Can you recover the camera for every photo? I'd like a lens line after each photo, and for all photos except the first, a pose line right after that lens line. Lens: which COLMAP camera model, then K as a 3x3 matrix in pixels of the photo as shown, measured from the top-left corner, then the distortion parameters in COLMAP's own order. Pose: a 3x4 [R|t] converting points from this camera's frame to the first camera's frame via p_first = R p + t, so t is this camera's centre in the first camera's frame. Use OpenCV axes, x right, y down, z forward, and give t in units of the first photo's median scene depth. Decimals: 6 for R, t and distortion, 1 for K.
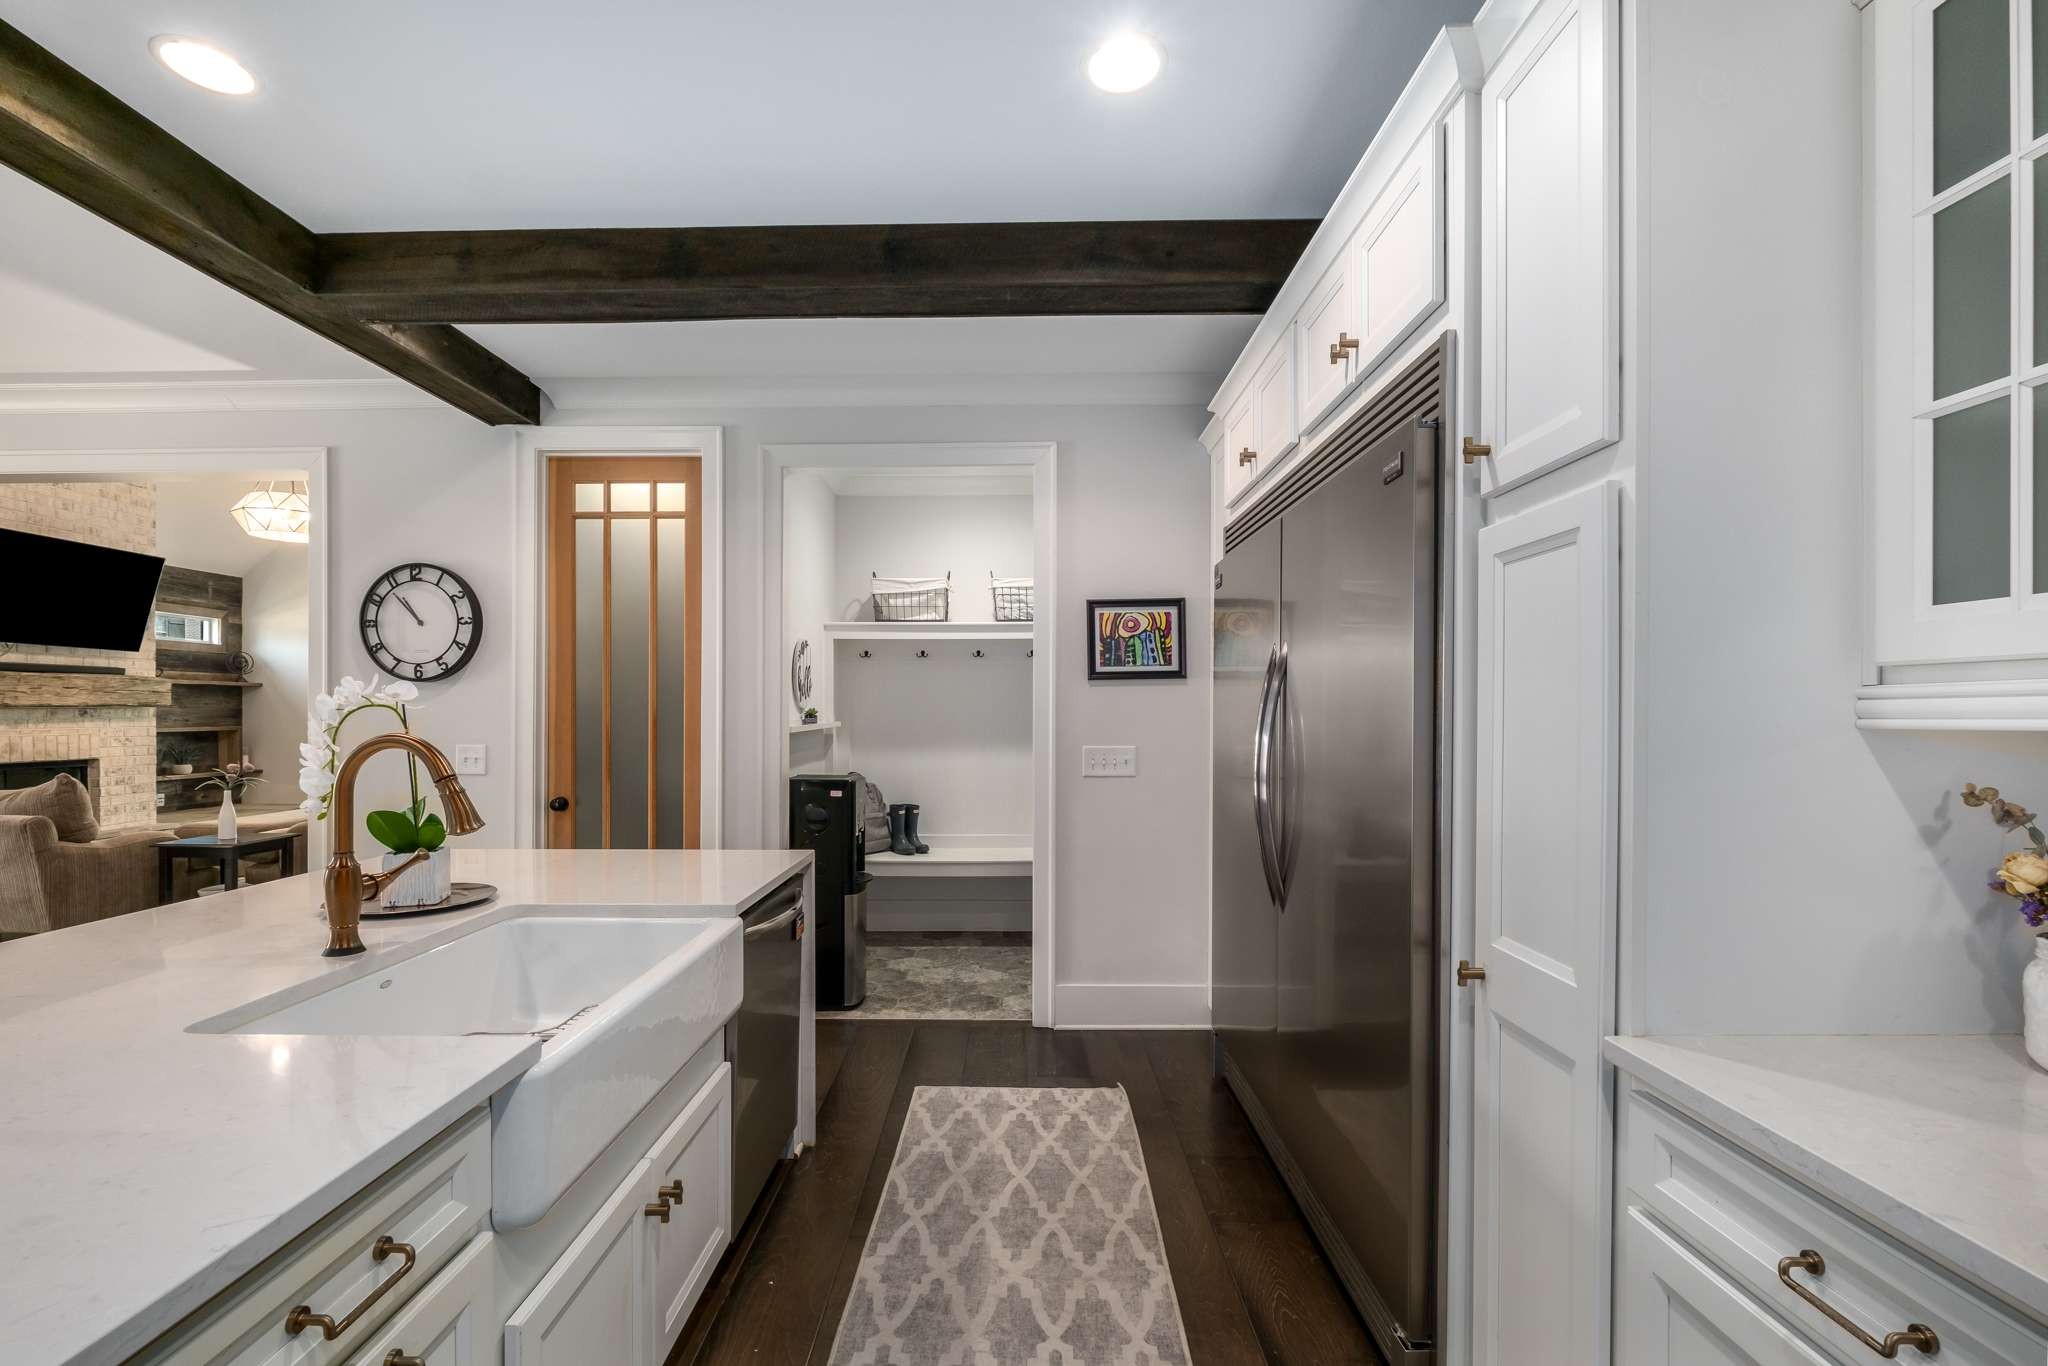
lens RADIAL K [[895.9, 0, 995.1], [0, 895.9, 716.9], [0, 0, 1]] dist [-0.008548, 0.000278]
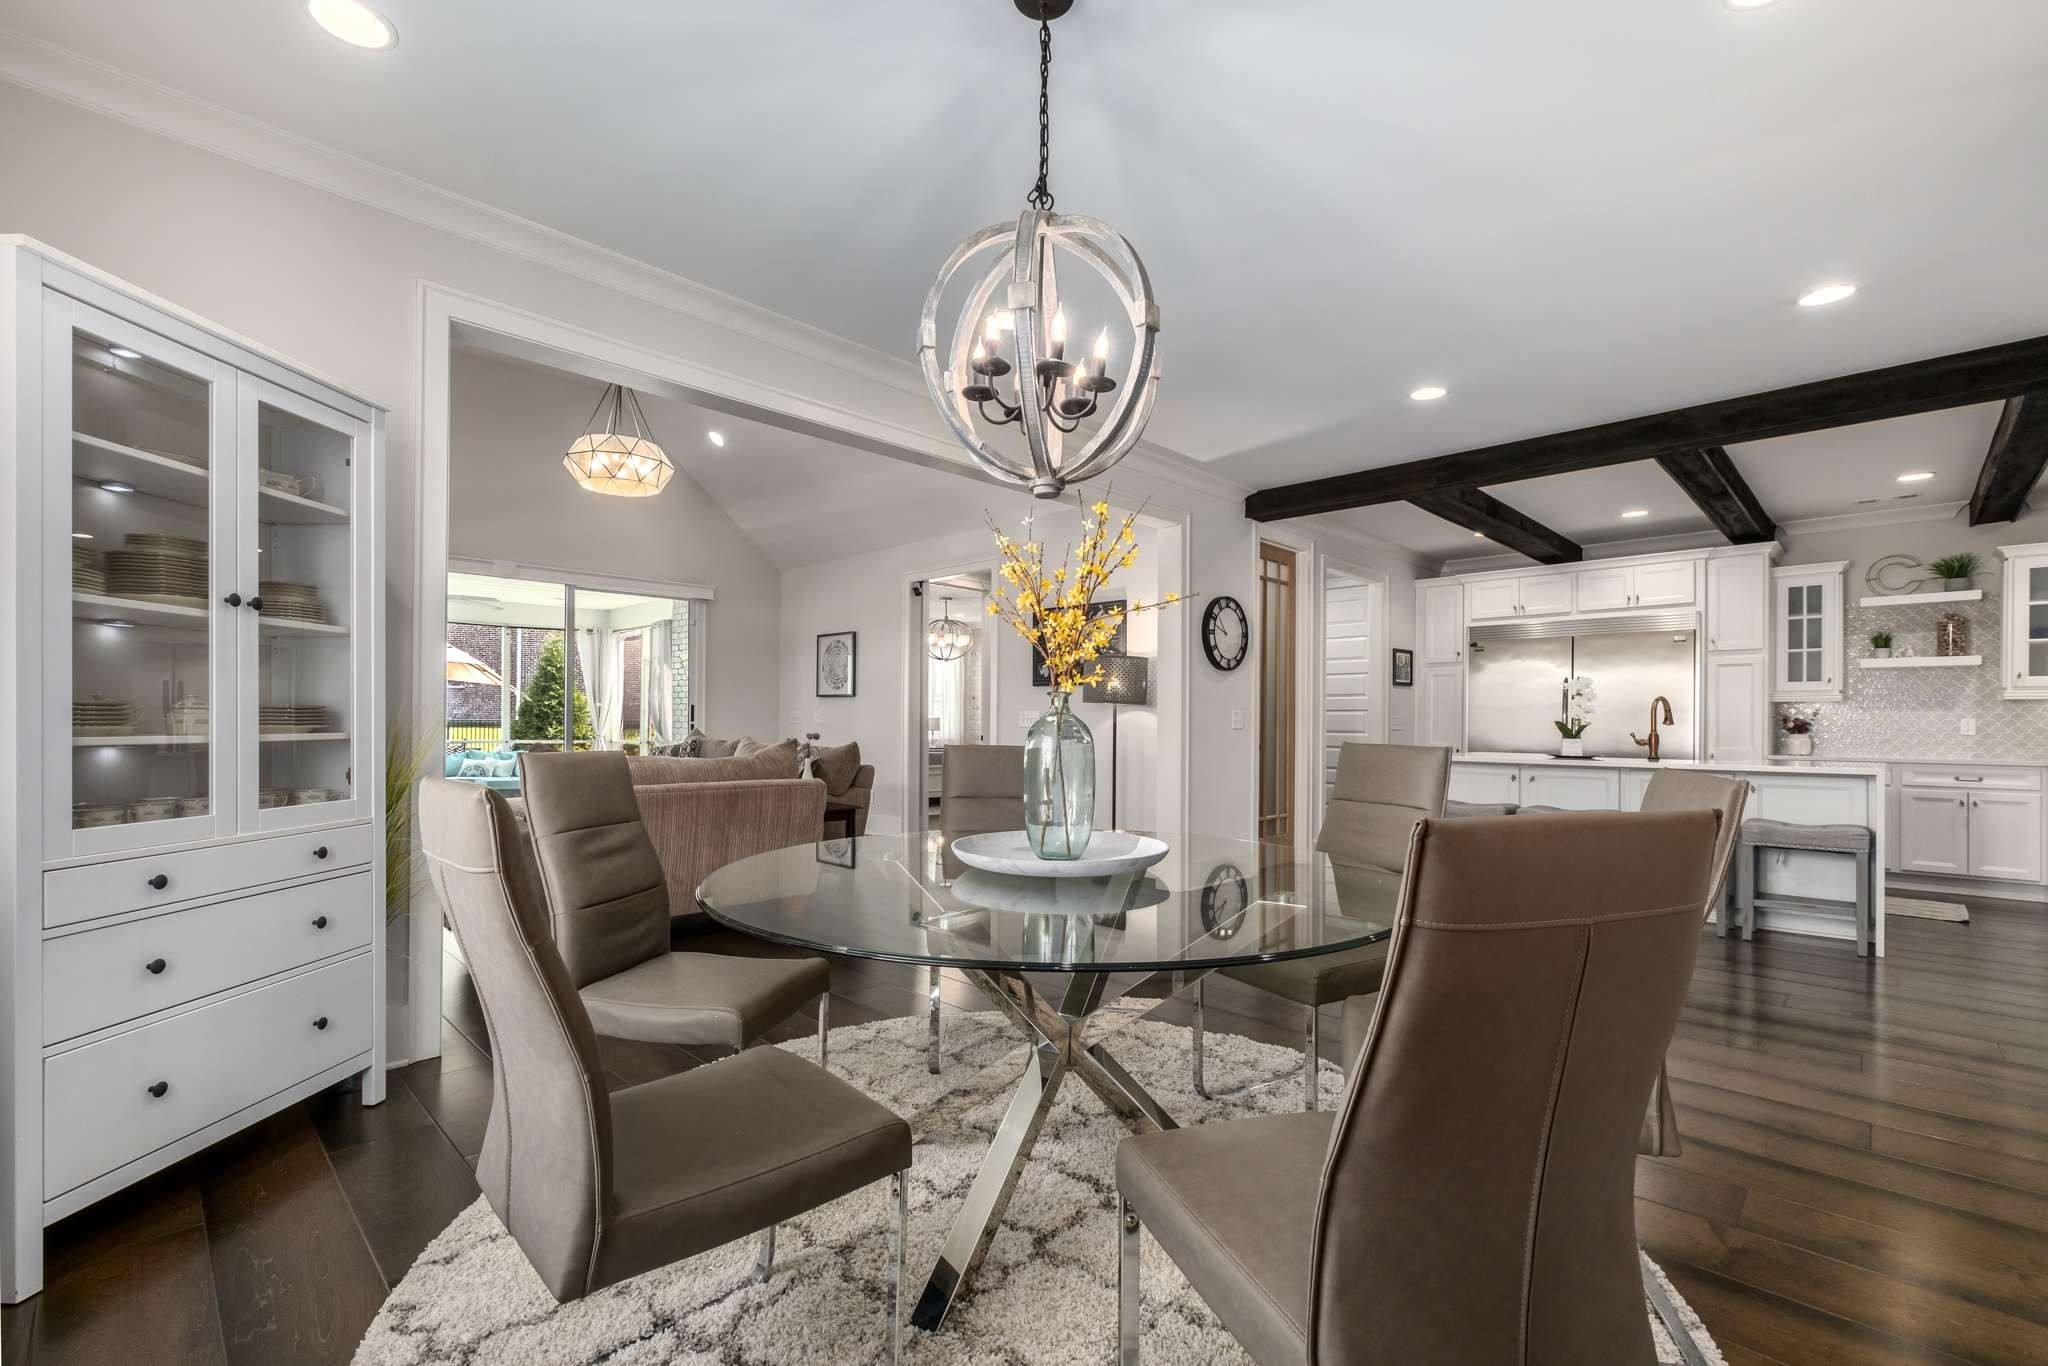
lens RADIAL K [[895.9, 0, 1014.2], [0, 895.9, 719.5], [0, 0, 1]] dist [-0.008548, 0.000278]
pose [[0.696332, 0.010341, 0.717645, -2.072689], [-0.005802, 0.999945, -0.008779, 0.065064], [-0.717696, 0.001949, 0.696354, 0.153961]]
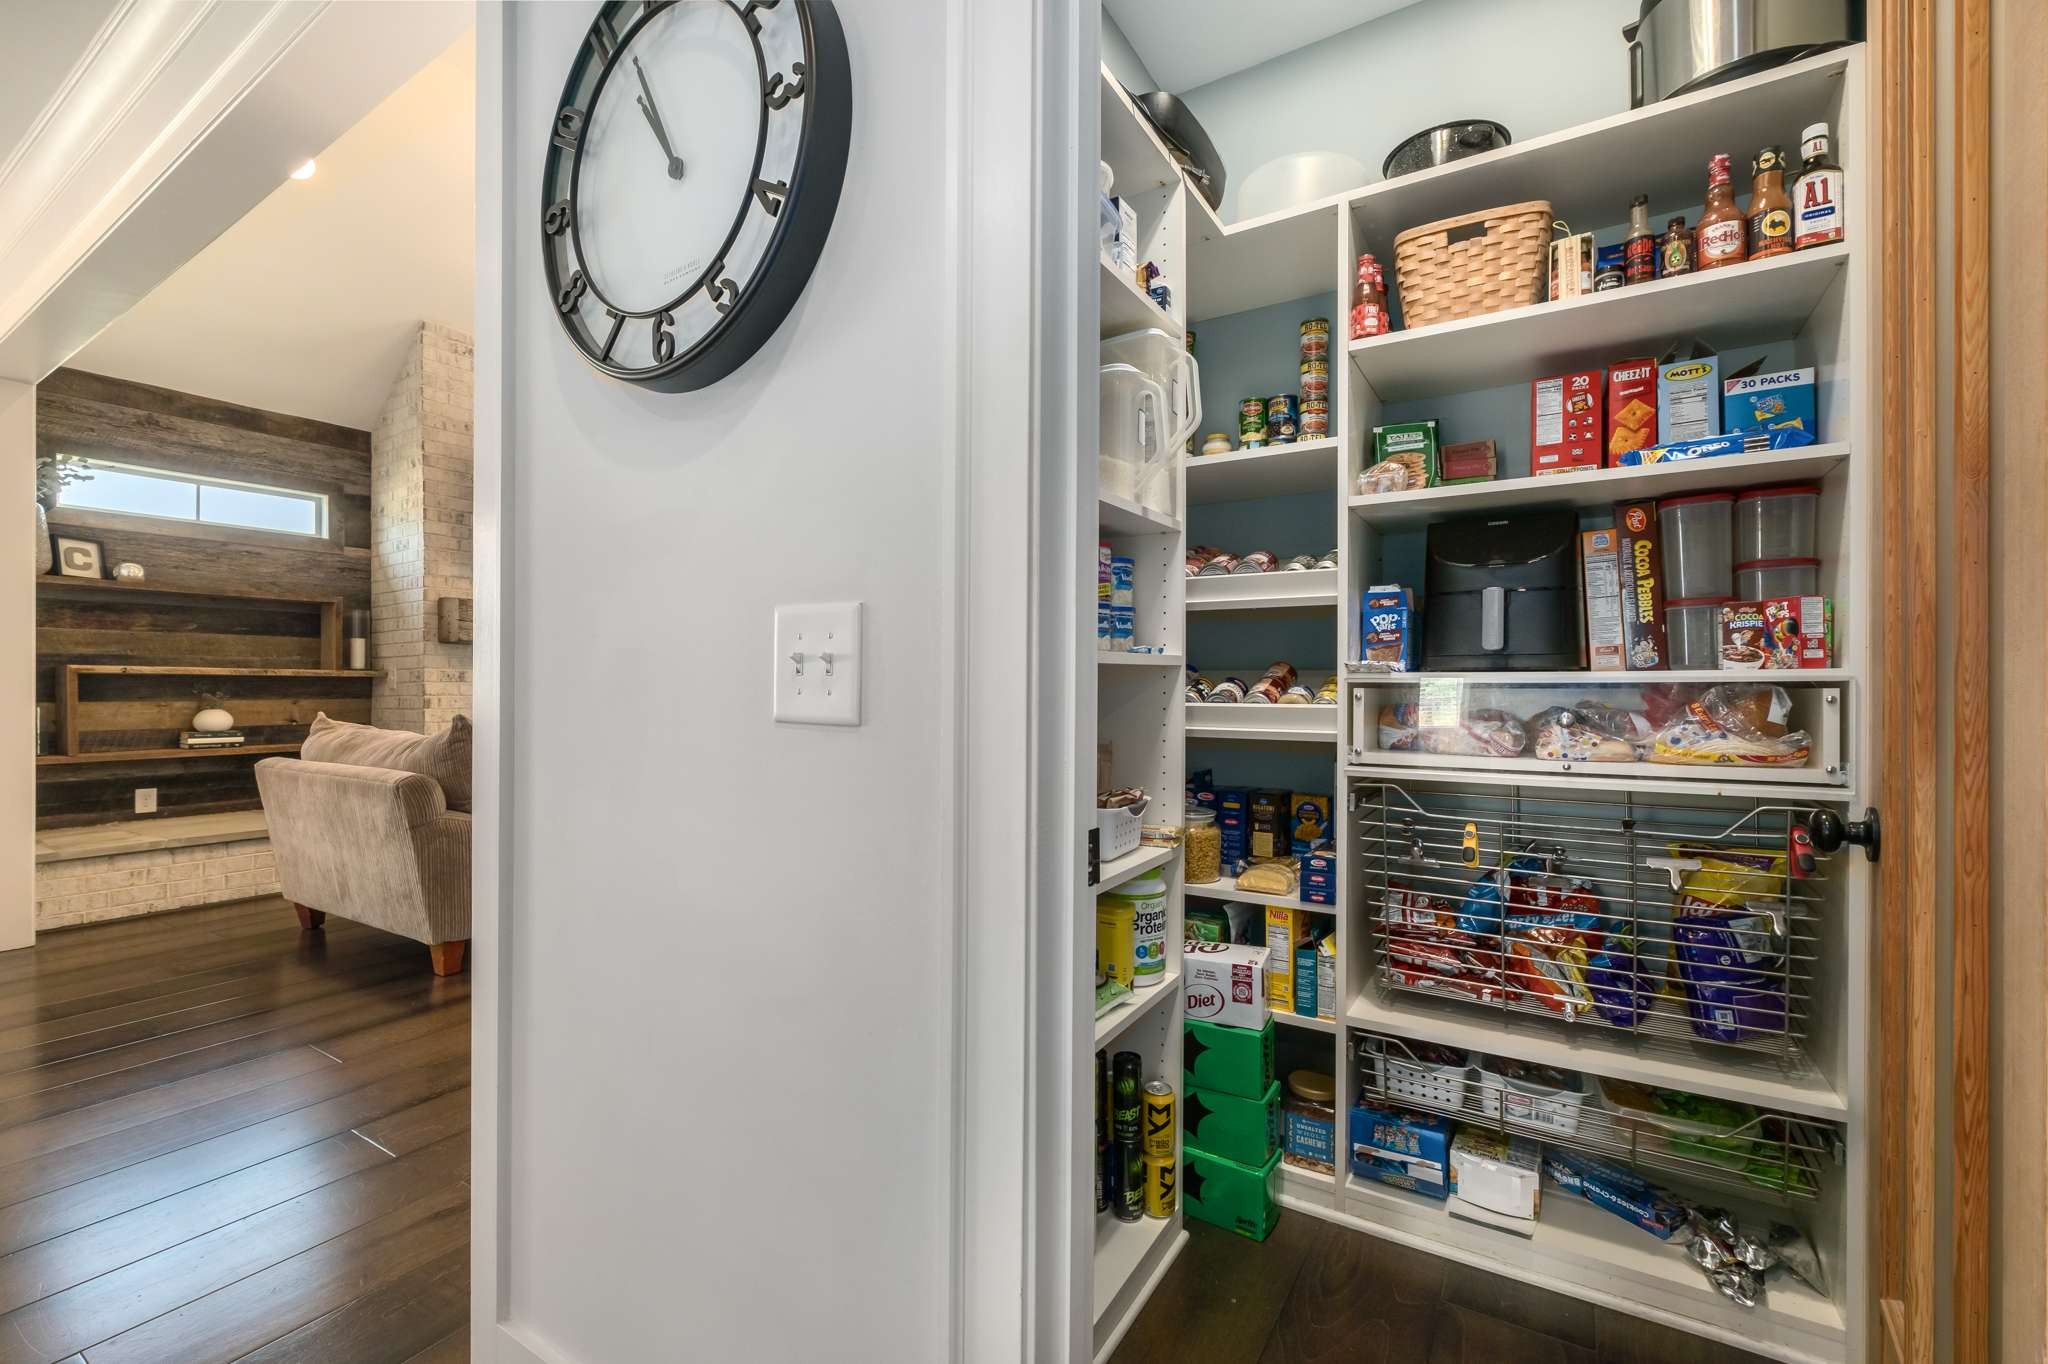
lens RADIAL K [[895.9, 0, 1007.6], [0, 895.9, 692.3], [0, 0, 1]] dist [-0.008548, 0.000278]
pose [[0.848492, 0.006552, -0.529168, -0.411814], [-0.006630, 0.999976, 0.001750, 0.056029], [0.529167, 0.002023, 0.848515, 0.824678]]
